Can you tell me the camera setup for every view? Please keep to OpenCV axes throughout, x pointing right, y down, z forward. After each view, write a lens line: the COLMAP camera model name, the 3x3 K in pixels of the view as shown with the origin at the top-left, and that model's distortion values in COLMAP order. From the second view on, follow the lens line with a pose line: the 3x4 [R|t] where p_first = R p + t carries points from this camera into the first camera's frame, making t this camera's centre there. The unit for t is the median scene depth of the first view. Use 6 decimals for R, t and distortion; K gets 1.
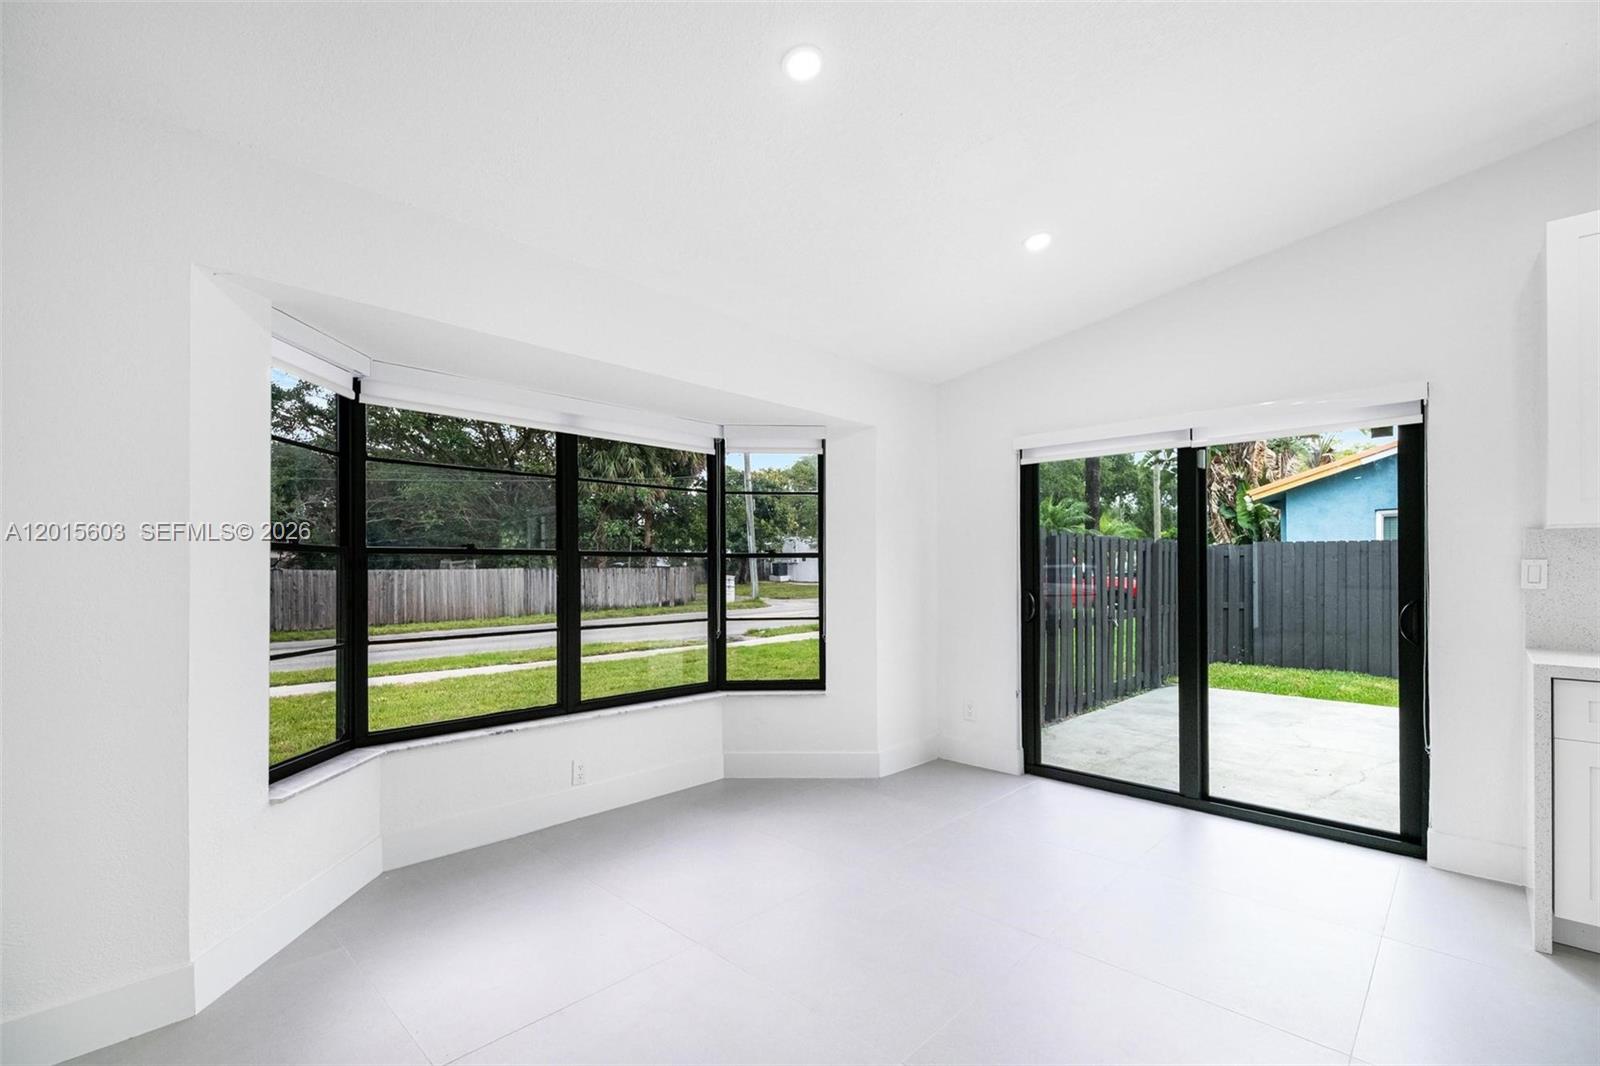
lens RADIAL K [[707.8, 0, 799.2], [0, 707.8, 564.5], [0, 0, 1]] dist [0.017836, -0.000147]
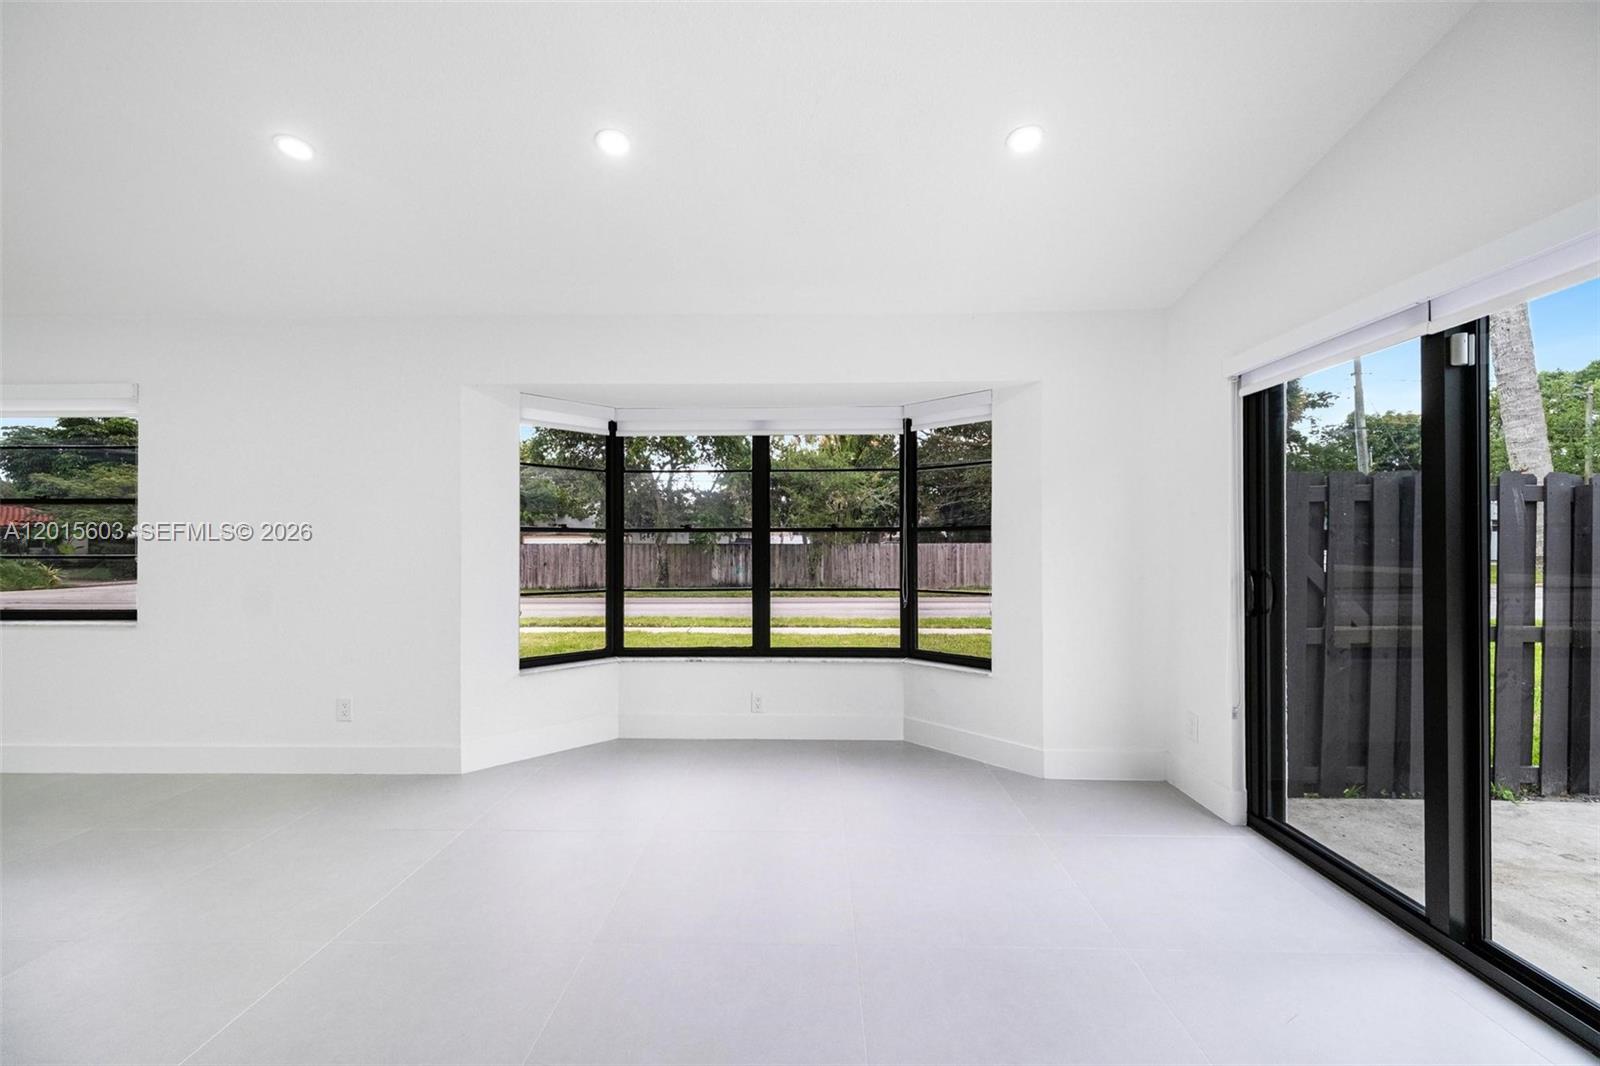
lens RADIAL K [[654.7, 0, 800.0], [0, 654.7, 533.0], [0, 0, 1]] dist [0.000543, -0.000159]
pose [[0.681607, -0.012751, -0.731607, 0.492990], [0.006475, 0.999914, -0.011395, 0.002948], [0.731689, 0.003030, 0.681631, 0.217912]]
